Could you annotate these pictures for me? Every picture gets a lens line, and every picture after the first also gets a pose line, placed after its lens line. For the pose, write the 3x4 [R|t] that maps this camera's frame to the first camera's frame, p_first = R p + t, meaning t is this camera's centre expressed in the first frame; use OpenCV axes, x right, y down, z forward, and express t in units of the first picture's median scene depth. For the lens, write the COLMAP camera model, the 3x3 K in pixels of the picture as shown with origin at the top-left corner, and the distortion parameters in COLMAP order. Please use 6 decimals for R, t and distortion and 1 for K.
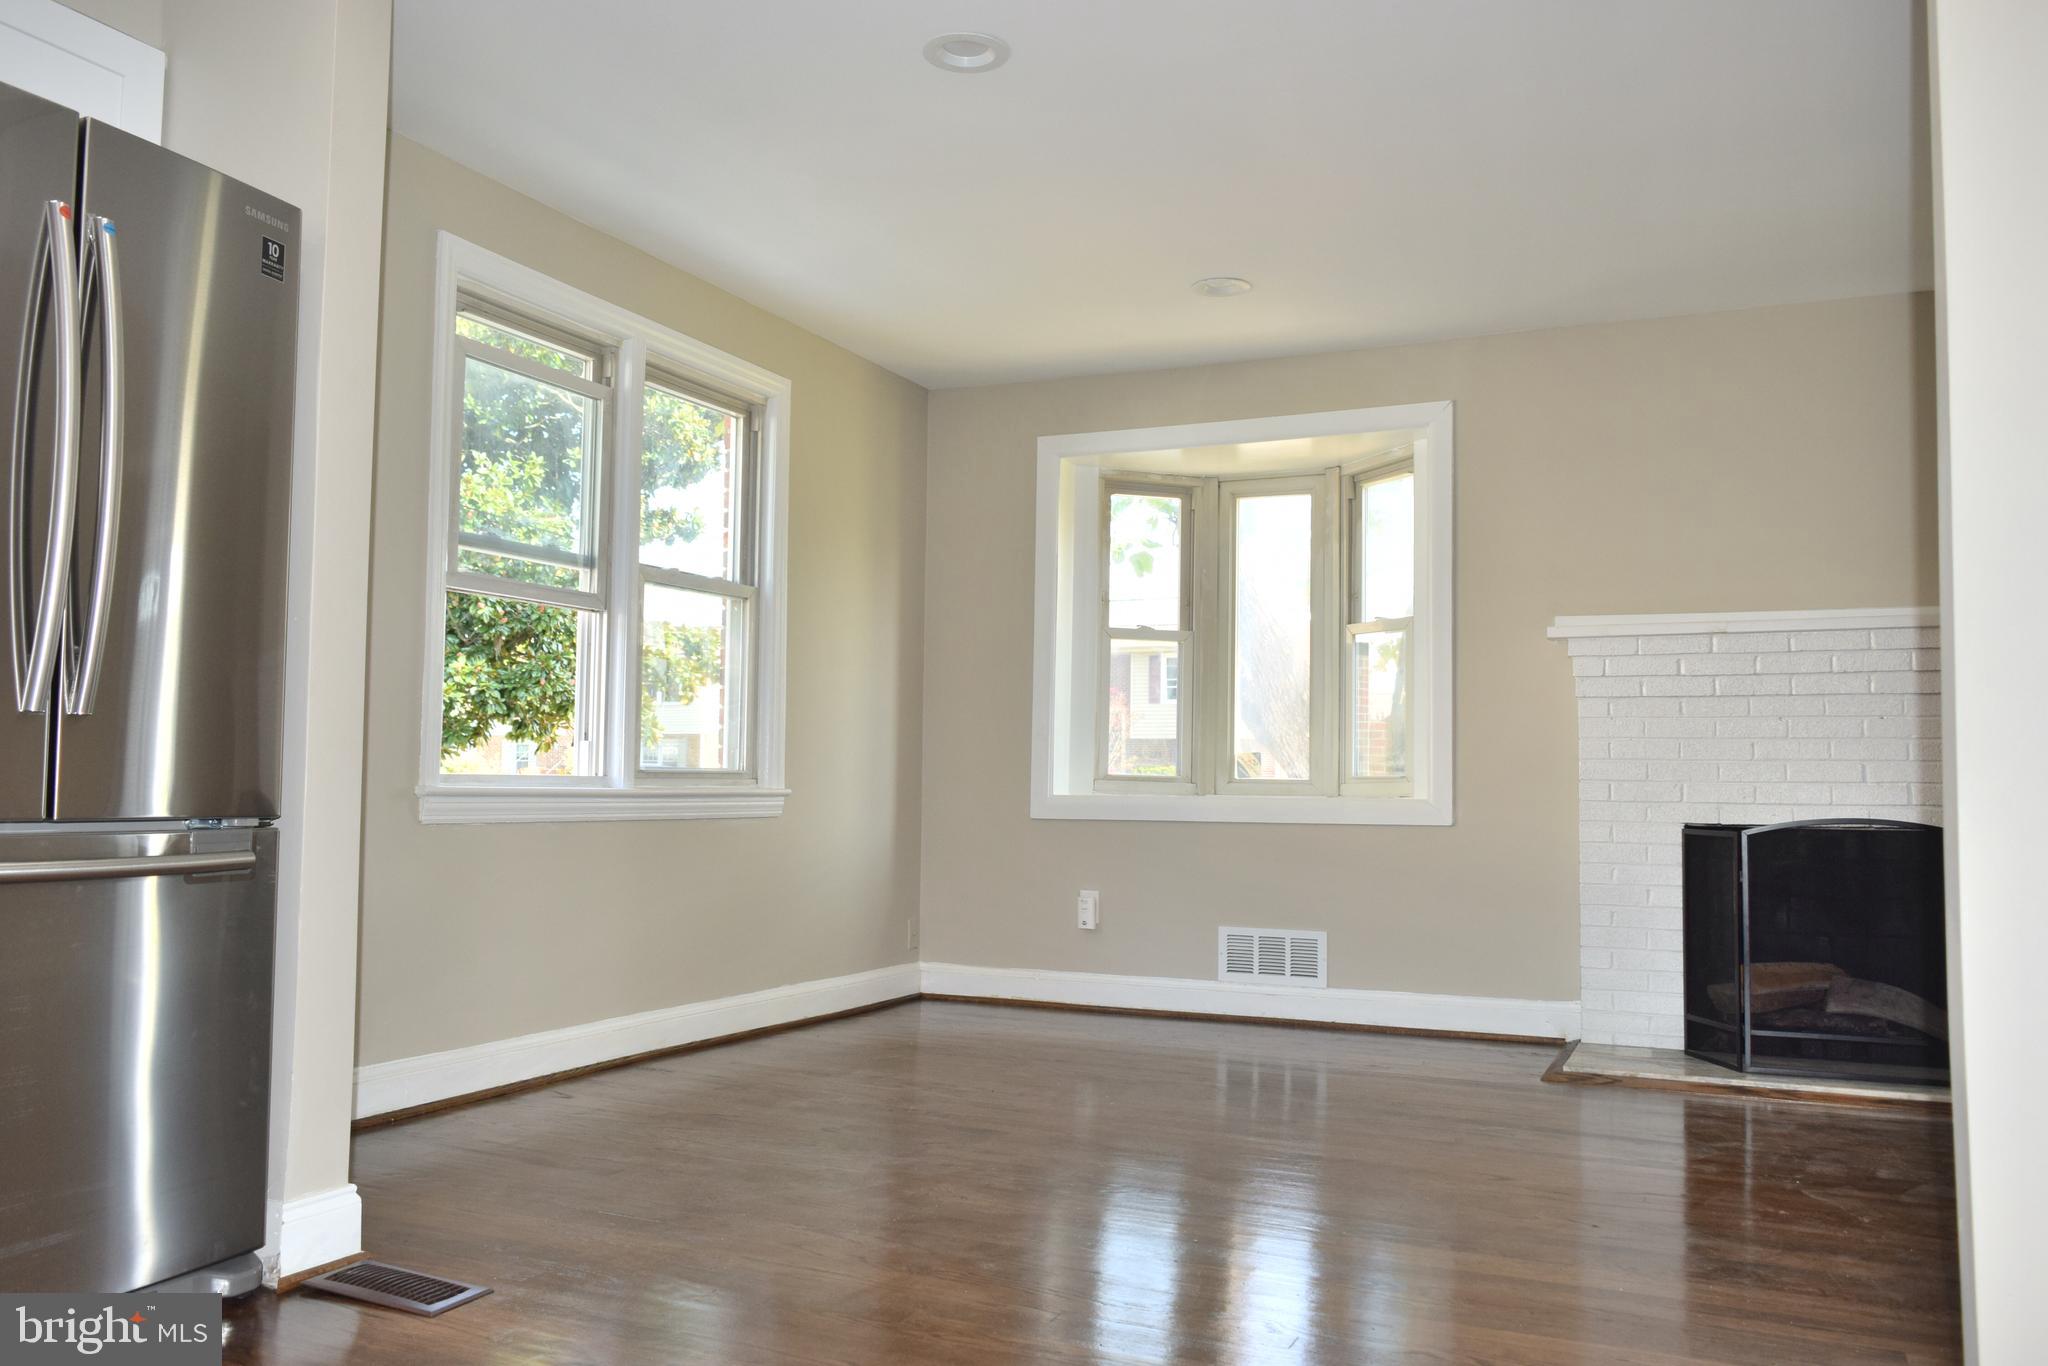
lens RADIAL K [[1591.2, 0, 1020.3], [0, 1591.2, 679.0], [0, 0, 1]] dist [-0.015282, 0.008471]
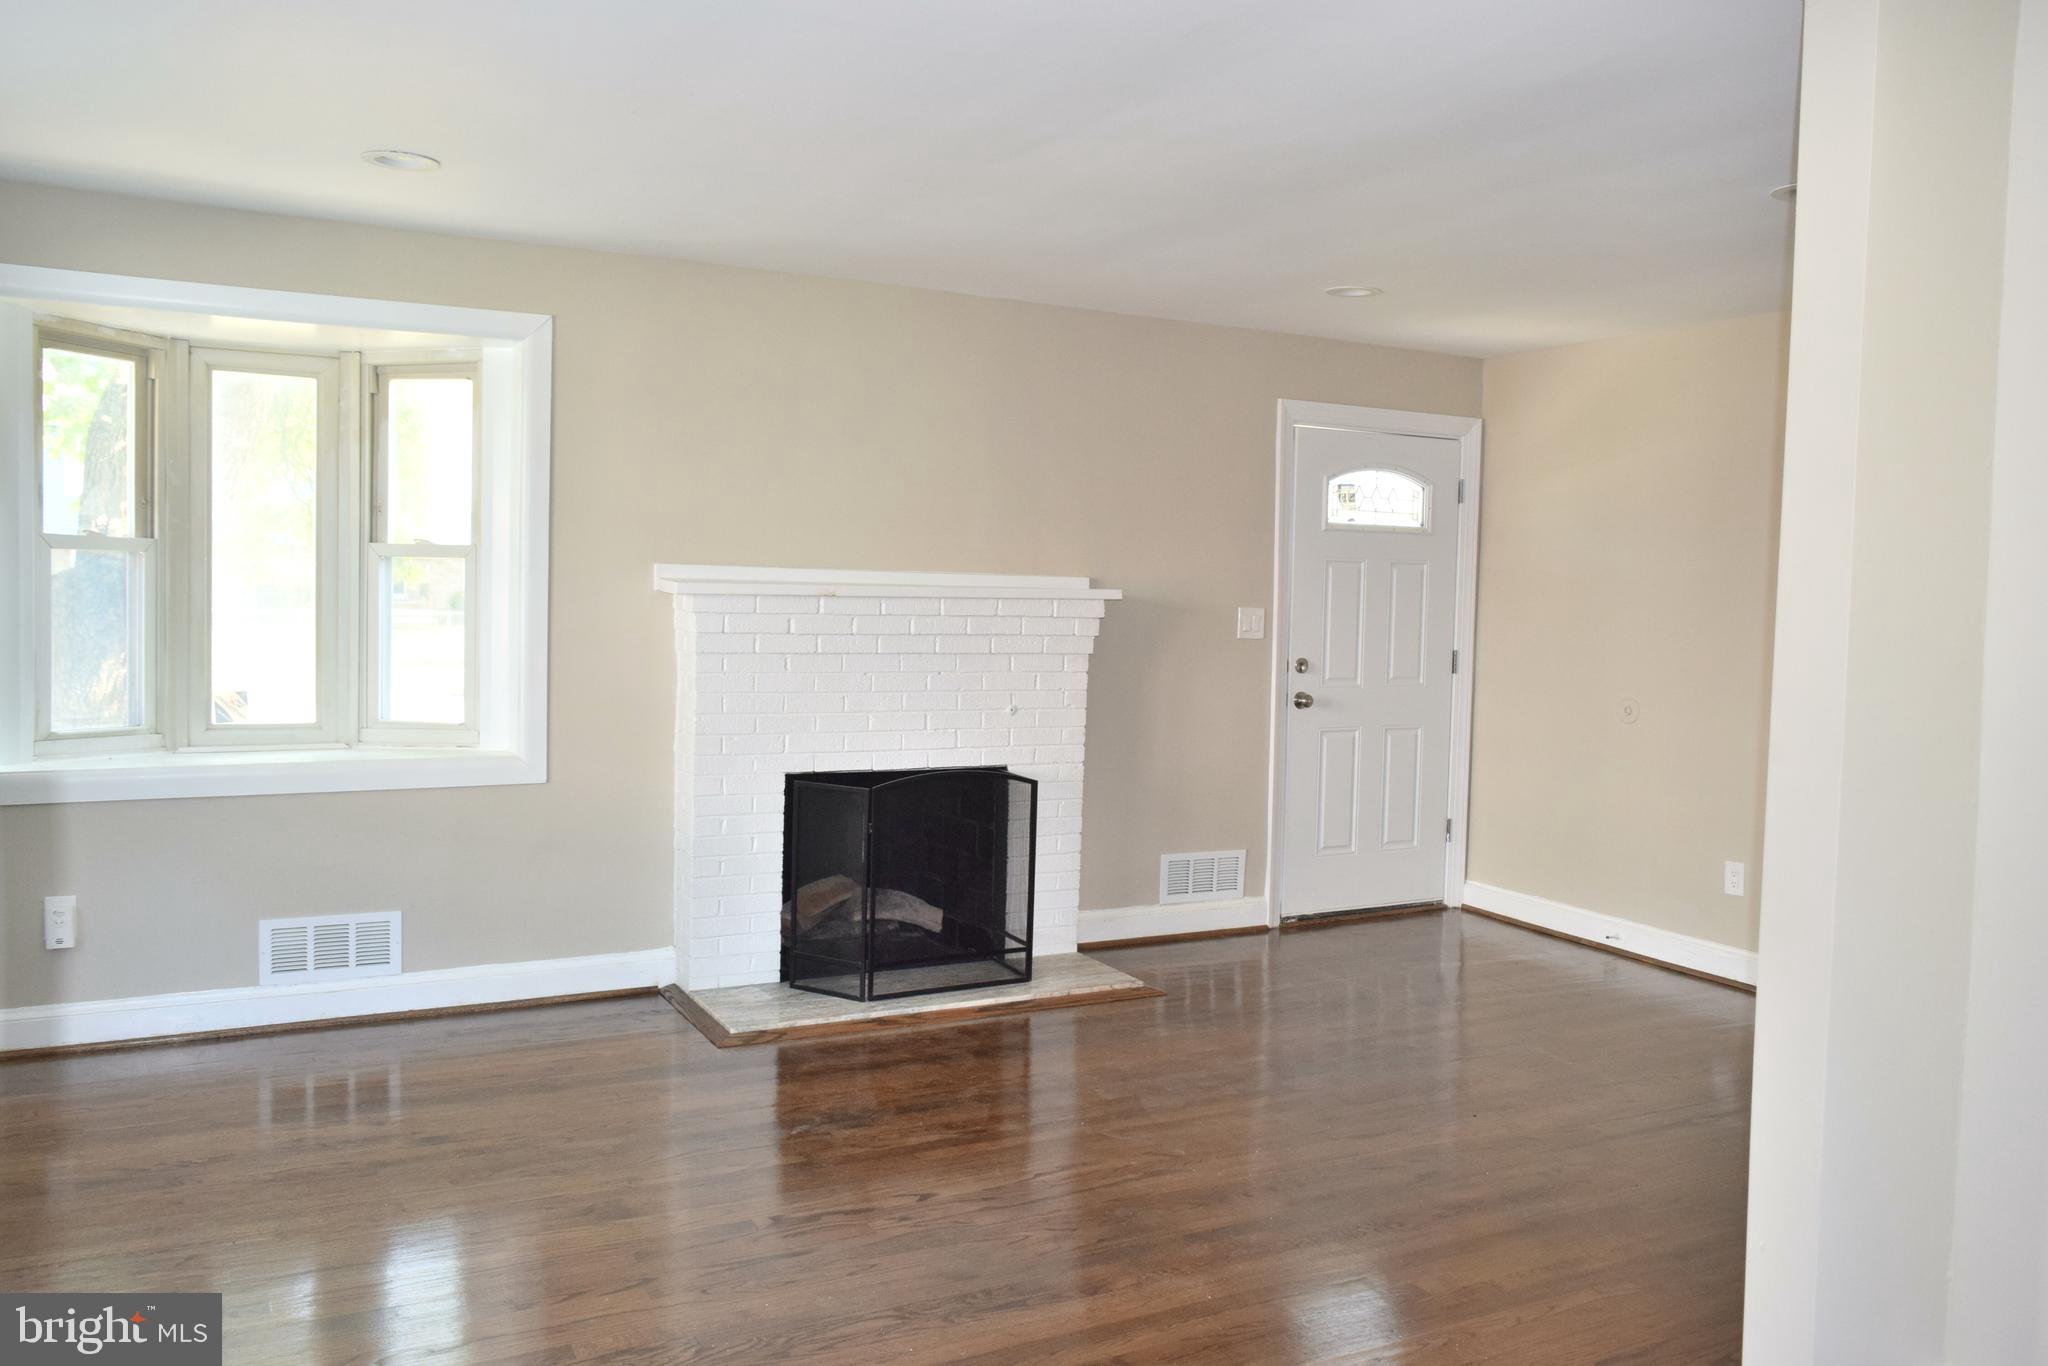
lens RADIAL K [[1591.2, 0, 1043.1], [0, 1591.2, 676.2], [0, 0, 1]] dist [-0.015282, 0.008471]
pose [[0.598911, -0.044023, 0.799604, -0.286775], [-0.071283, 0.991594, 0.107984, -0.088230], [-0.797636, -0.121671, 0.590739, 0.215023]]
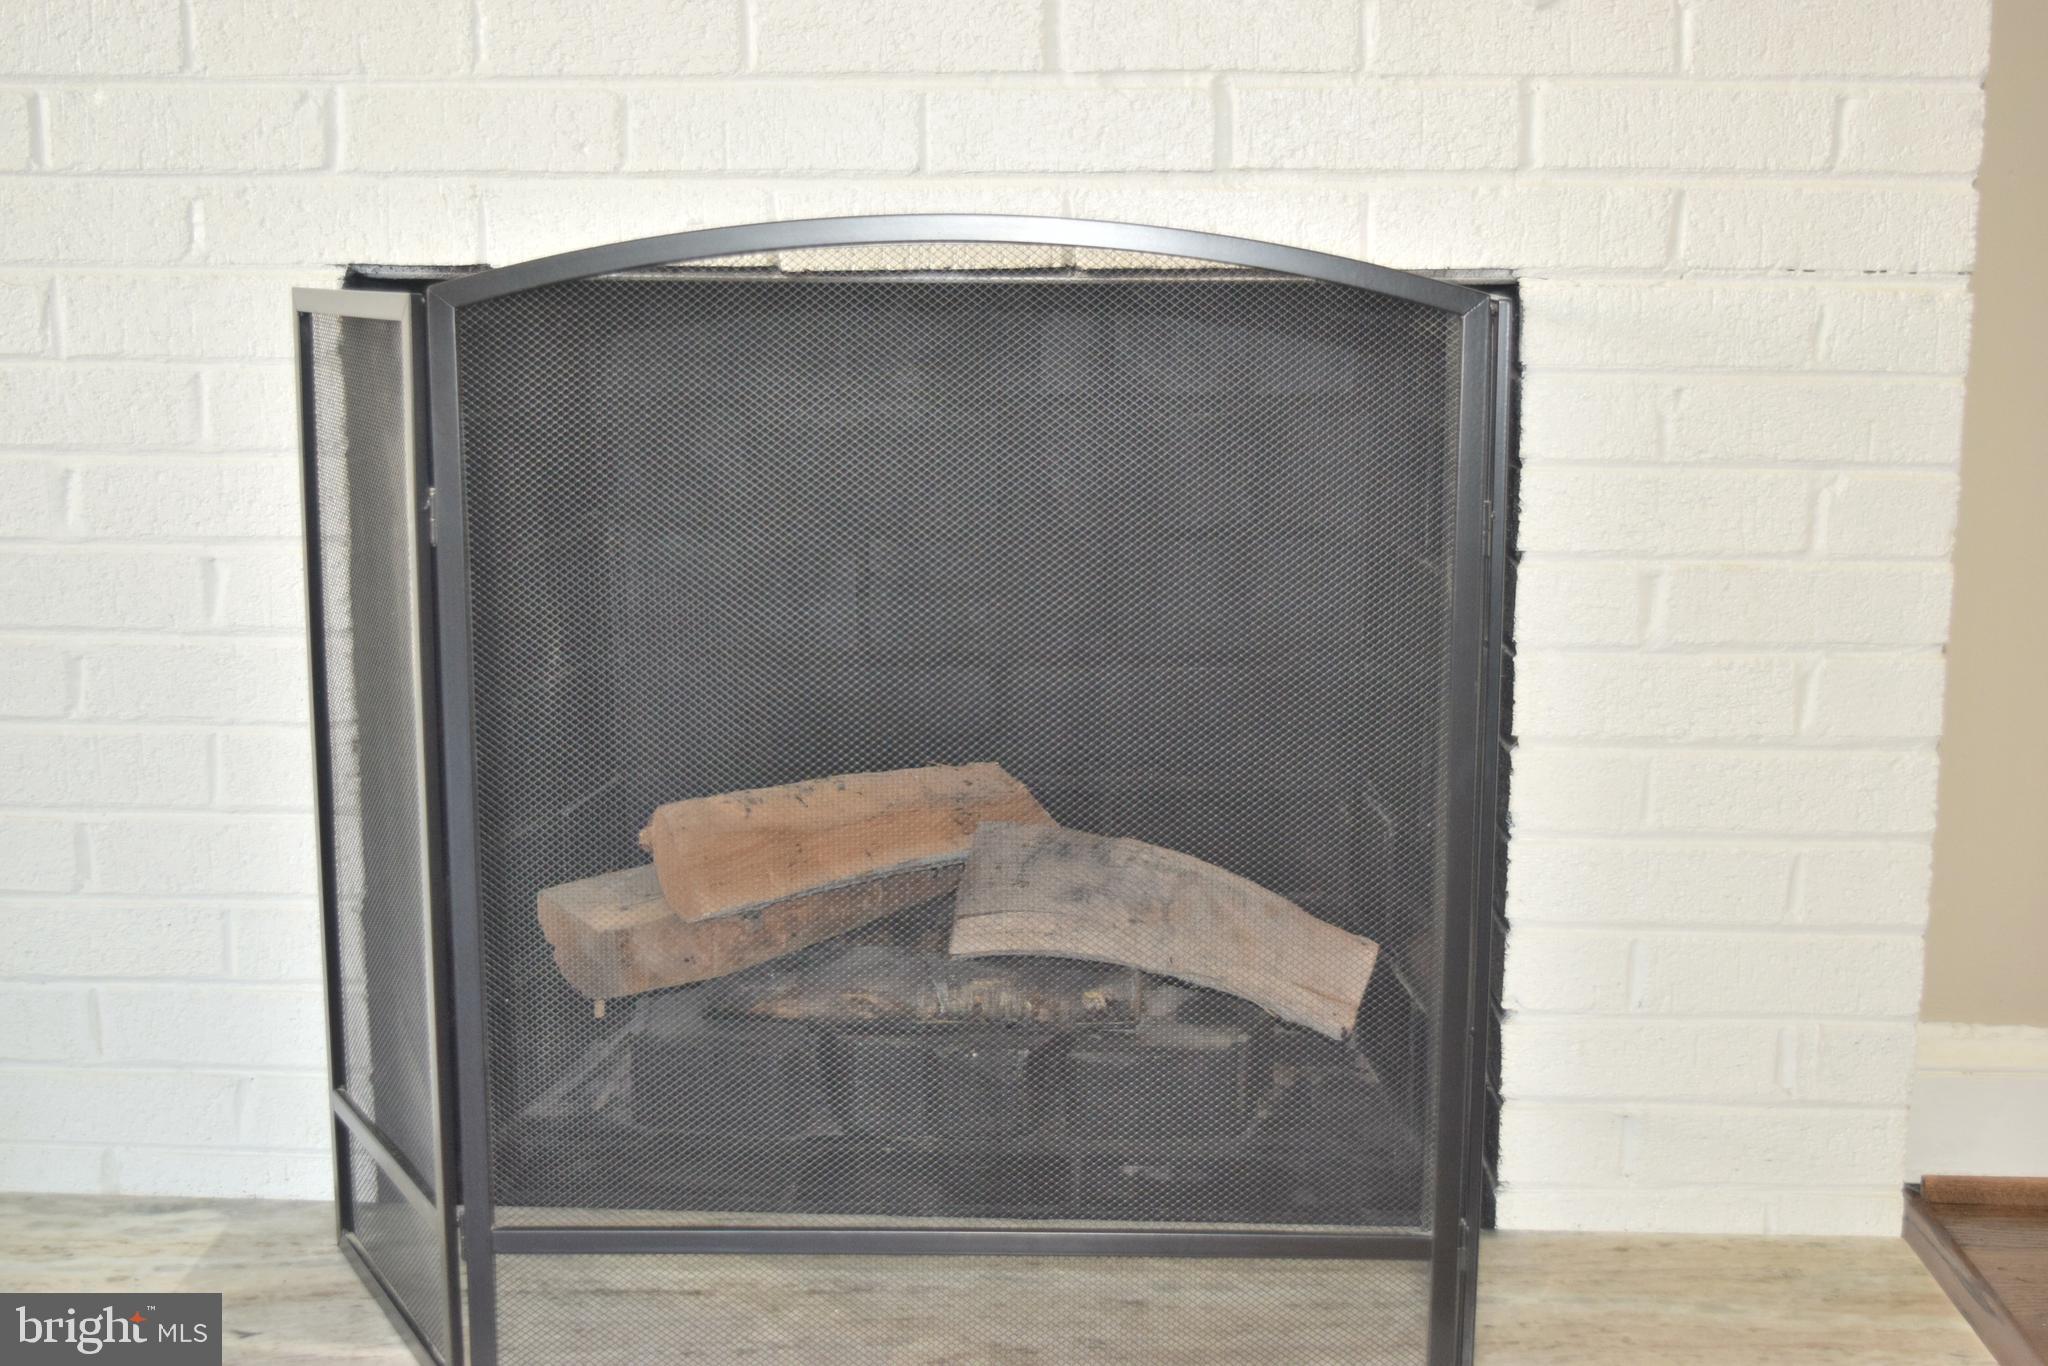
lens RADIAL K [[2515.7, 0, 1023.5], [0, 2515.7, 684.8], [0, 0, 1]] dist [-0.041808, 0.000000]
pose [[0.930507, -0.070102, 0.359504, 0.331968], [-0.014927, 0.973441, 0.228453, 0.058204], [-0.365971, -0.217943, 0.904747, 0.552279]]
